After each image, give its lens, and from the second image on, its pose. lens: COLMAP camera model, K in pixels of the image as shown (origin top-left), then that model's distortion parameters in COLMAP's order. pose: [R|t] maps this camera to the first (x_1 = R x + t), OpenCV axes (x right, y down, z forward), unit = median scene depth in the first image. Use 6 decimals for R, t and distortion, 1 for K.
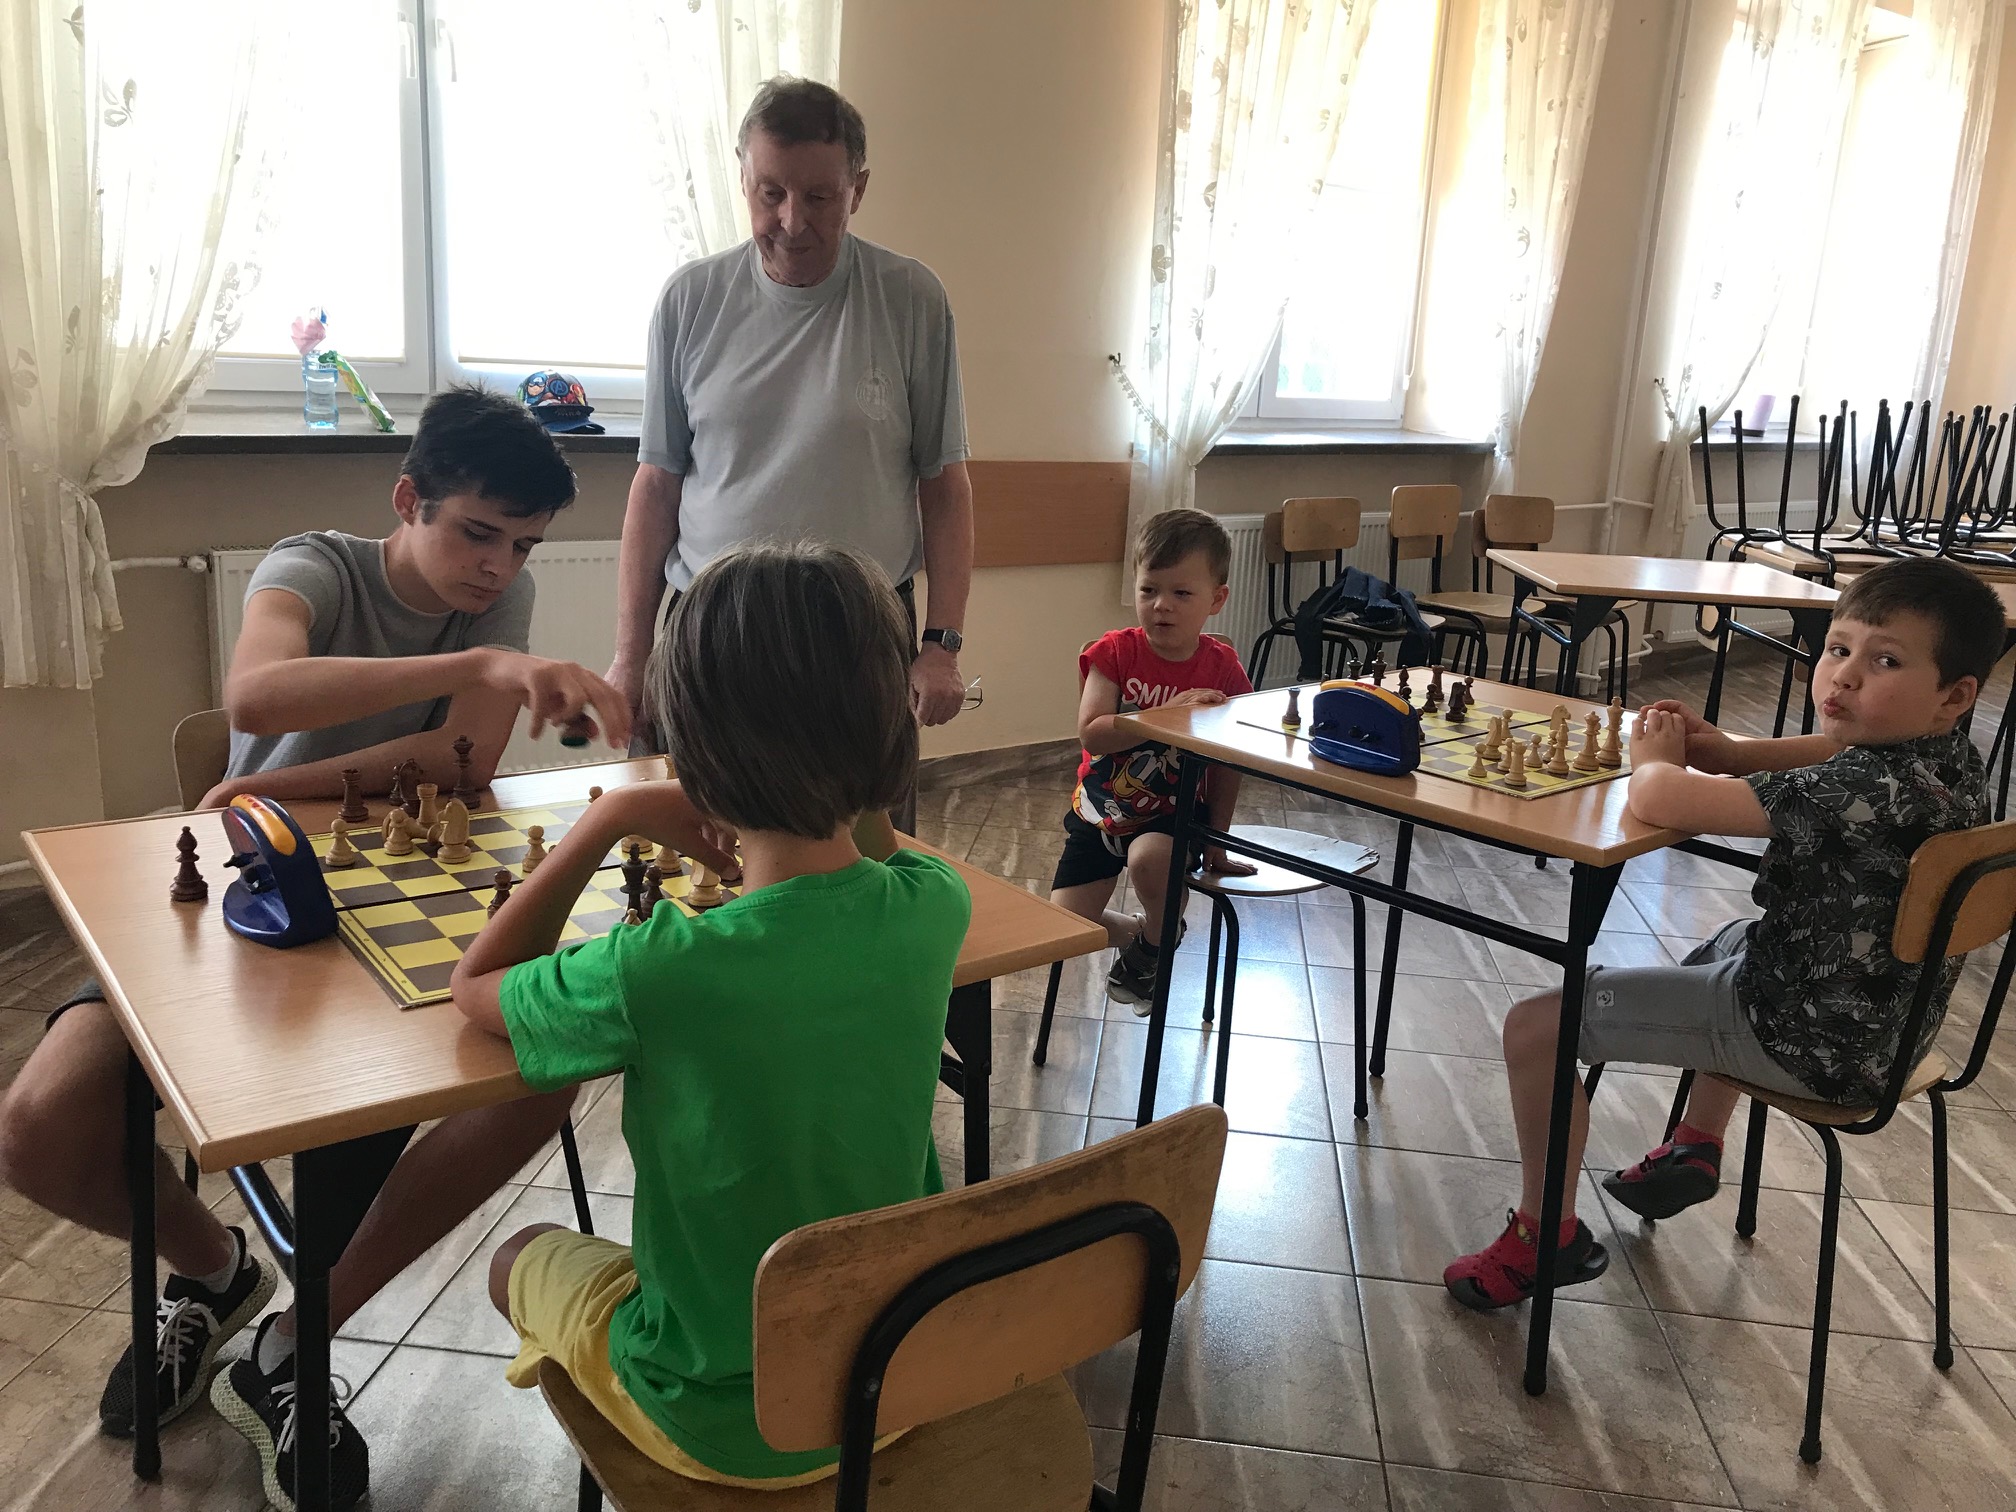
lens RADIAL K [[1594.3, 0, 1047.1], [0, 1594.3, 774.3], [0, 0, 1]] dist [0.021809, -0.040145]
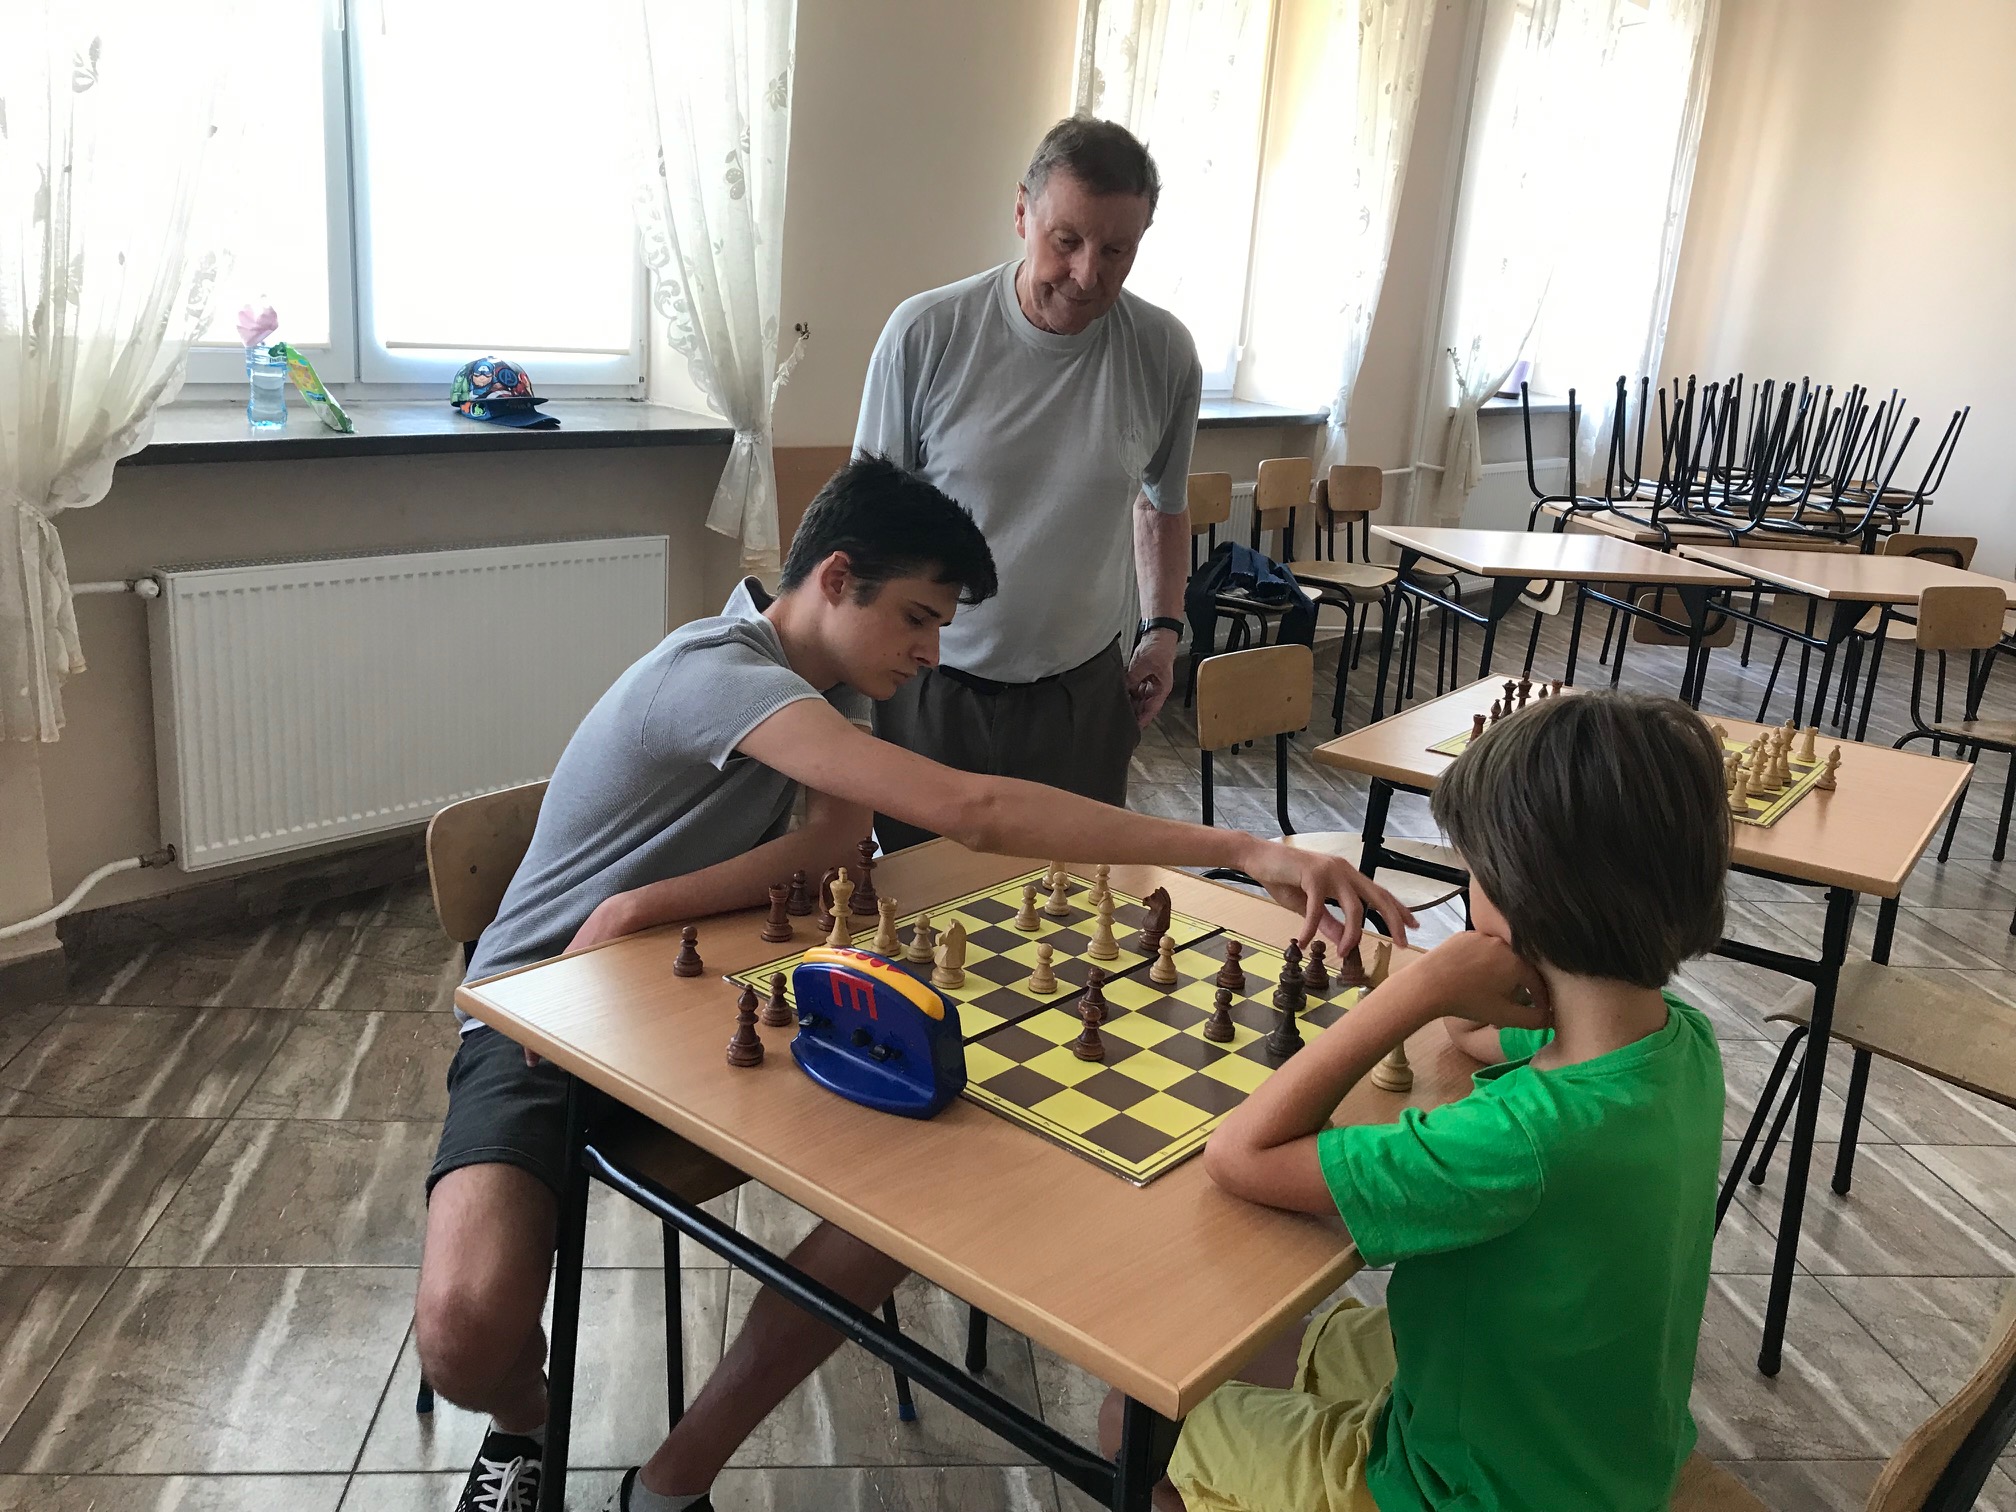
lens RADIAL K [[1615.6, 0, 1008.0], [0, 1615.6, 756.0], [0, 0, 1]] dist [0.004767, -0.015649]
pose [[0.976637, -0.042324, 0.210688, -0.229754], [0.035184, 0.998676, 0.037523, -0.049717], [-0.211998, -0.029233, 0.976833, 0.026655]]
